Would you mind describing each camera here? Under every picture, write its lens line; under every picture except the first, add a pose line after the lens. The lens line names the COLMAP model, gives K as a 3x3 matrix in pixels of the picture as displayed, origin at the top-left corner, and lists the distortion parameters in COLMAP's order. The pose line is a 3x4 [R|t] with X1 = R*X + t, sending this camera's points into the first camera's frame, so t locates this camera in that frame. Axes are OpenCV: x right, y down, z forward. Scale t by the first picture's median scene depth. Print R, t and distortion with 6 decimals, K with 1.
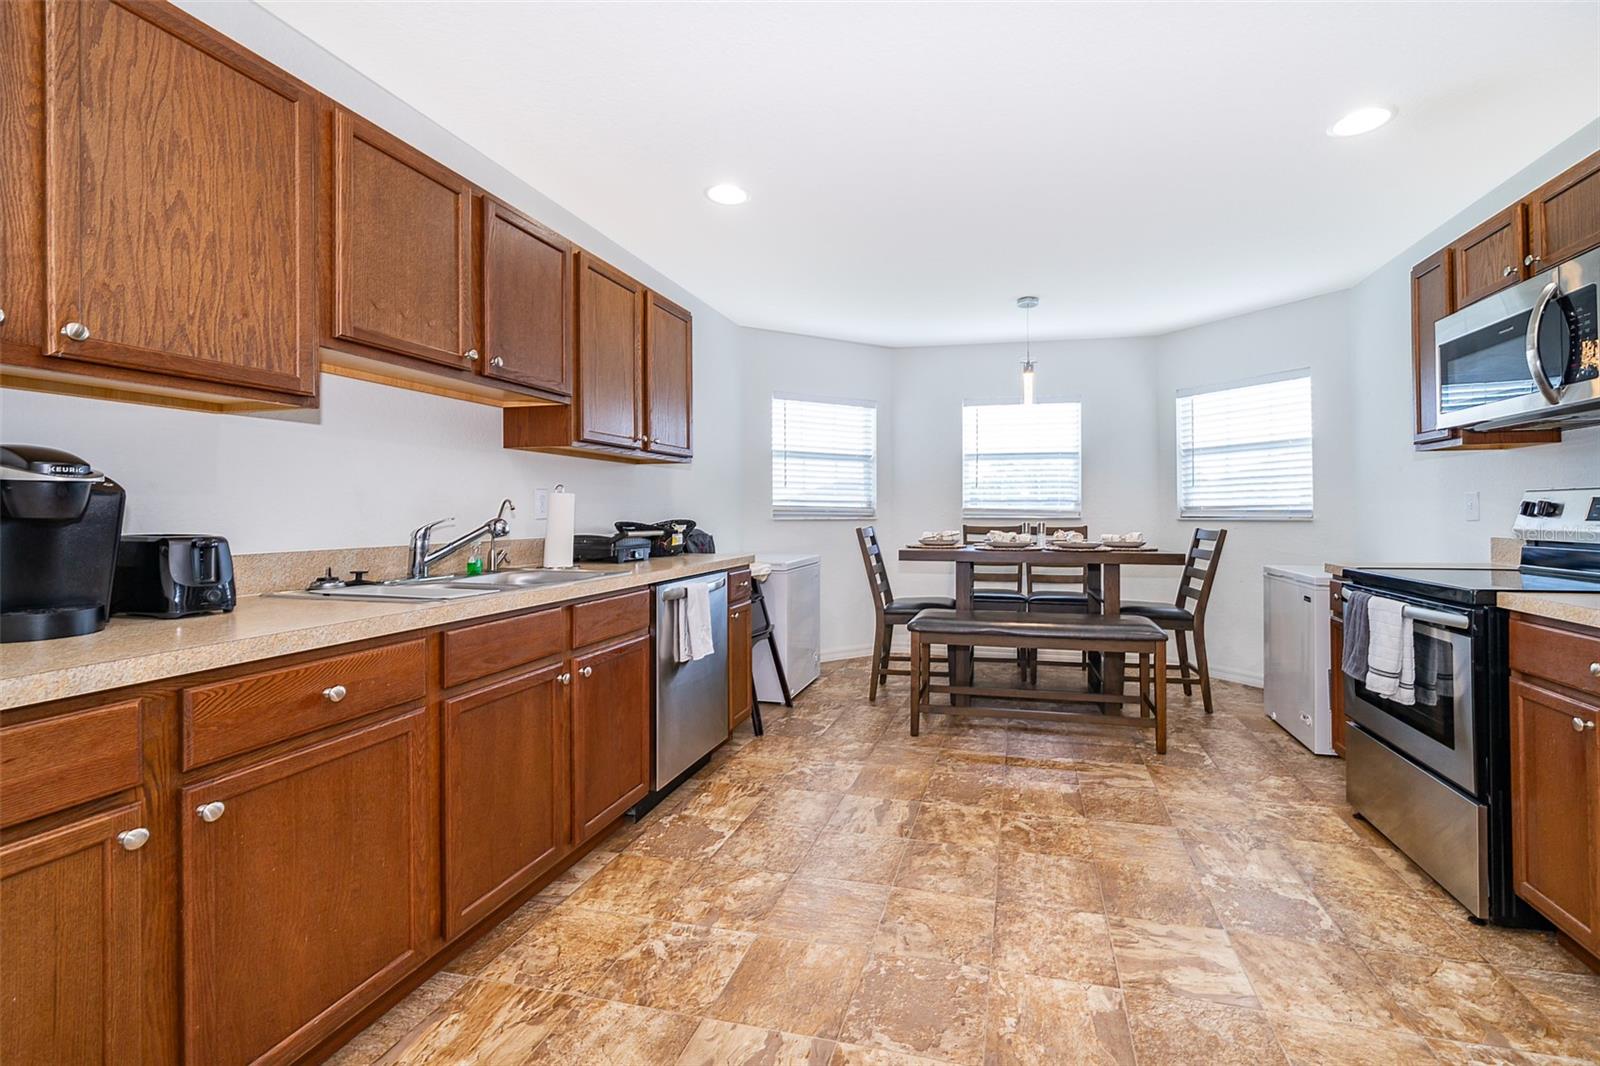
lens RADIAL K [[659.3, 0, 884.8], [0, 659.3, 511.3], [0, 0, 1]] dist [-0.005179, 0.000834]
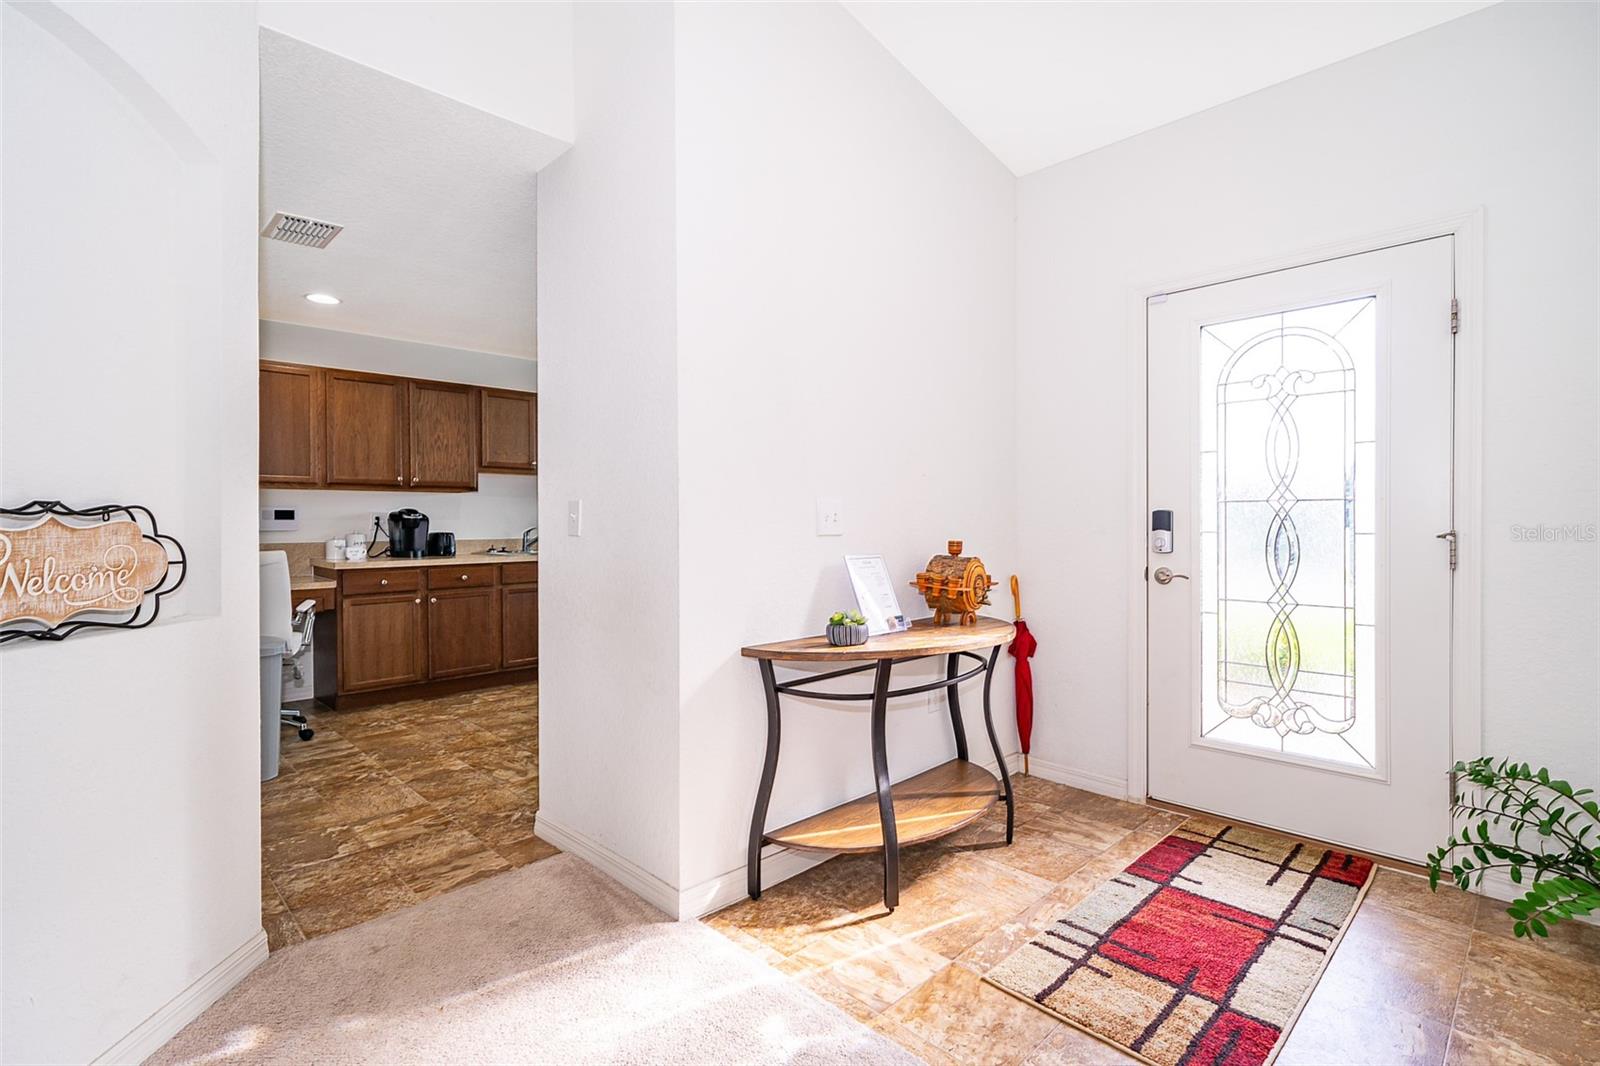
lens RADIAL K [[757.1, 0, 802.9], [0, 757.1, 529.2], [0, 0, 1]] dist [0.001037, 0.000008]
pose [[0.846310, 0.005041, -0.532666, 1.612298], [0.003408, 0.999884, 0.014877, -0.019709], [0.532679, -0.014406, 0.846195, -0.823663]]
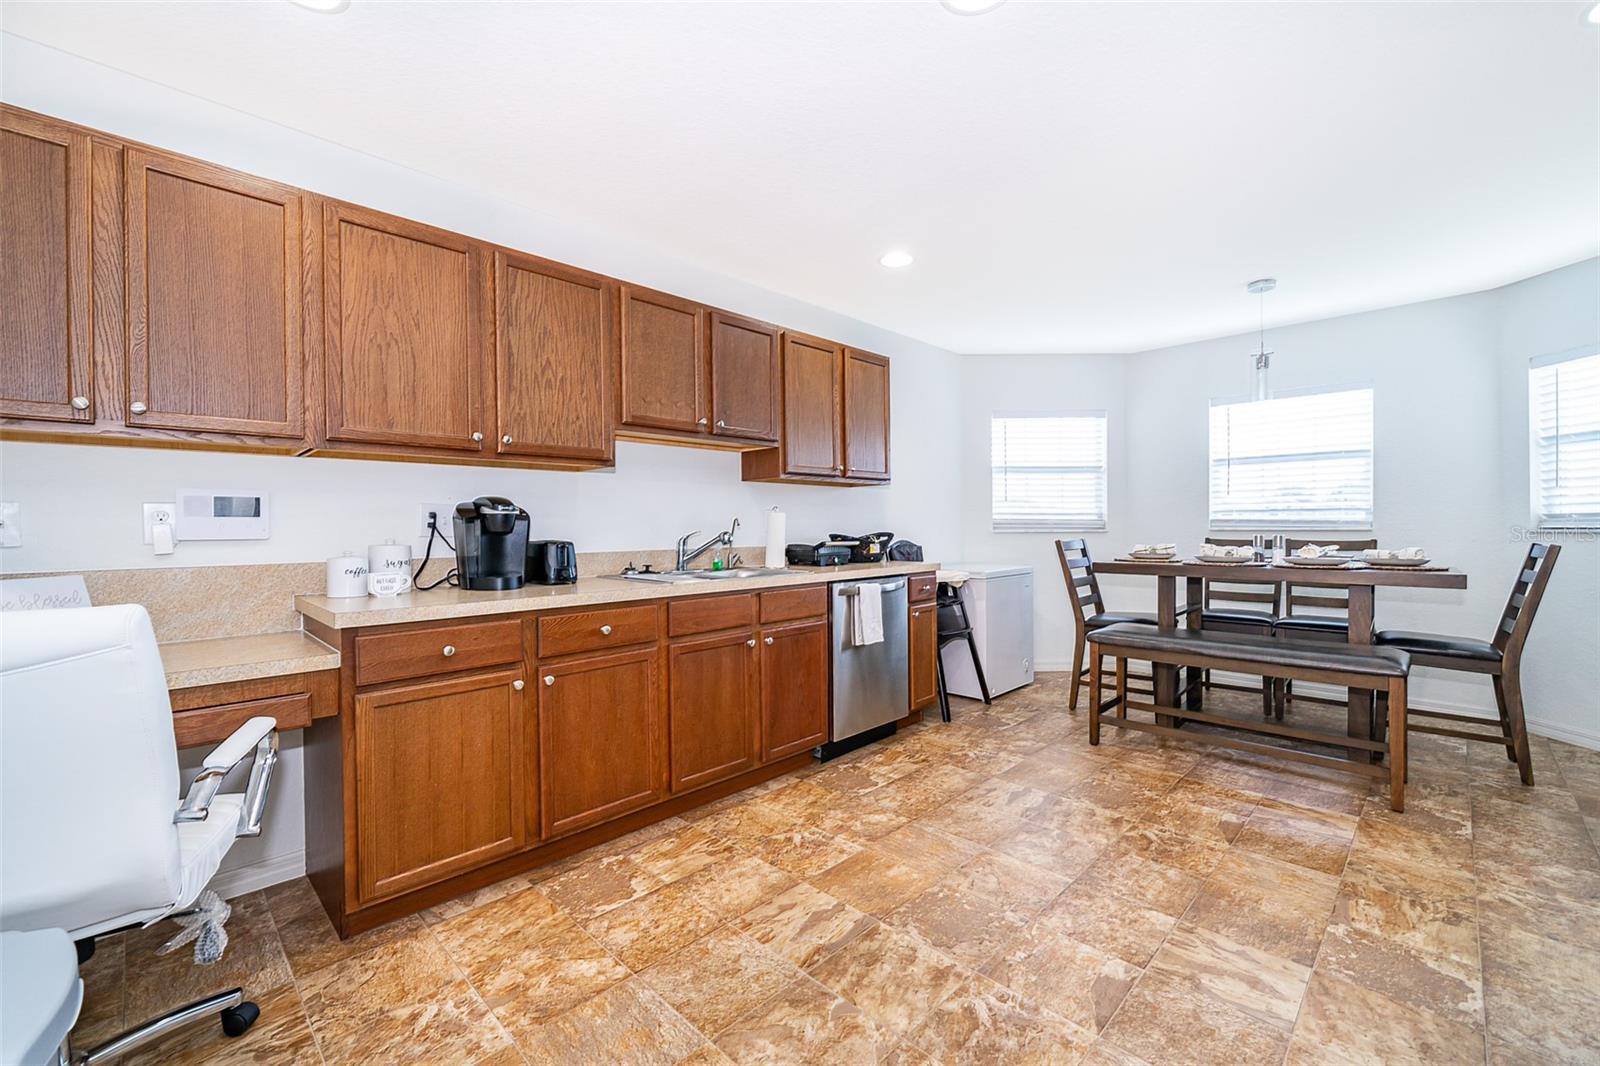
lens RADIAL K [[659.3, 0, 823.9], [0, 659.3, 534.1], [0, 0, 1]] dist [-0.005179, 0.000834]
pose [[0.858013, 0.000683, -0.513627, 0.335633], [0.007324, 0.999881, 0.013565, -0.001647], [0.513575, -0.015401, 0.857906, -0.128951]]
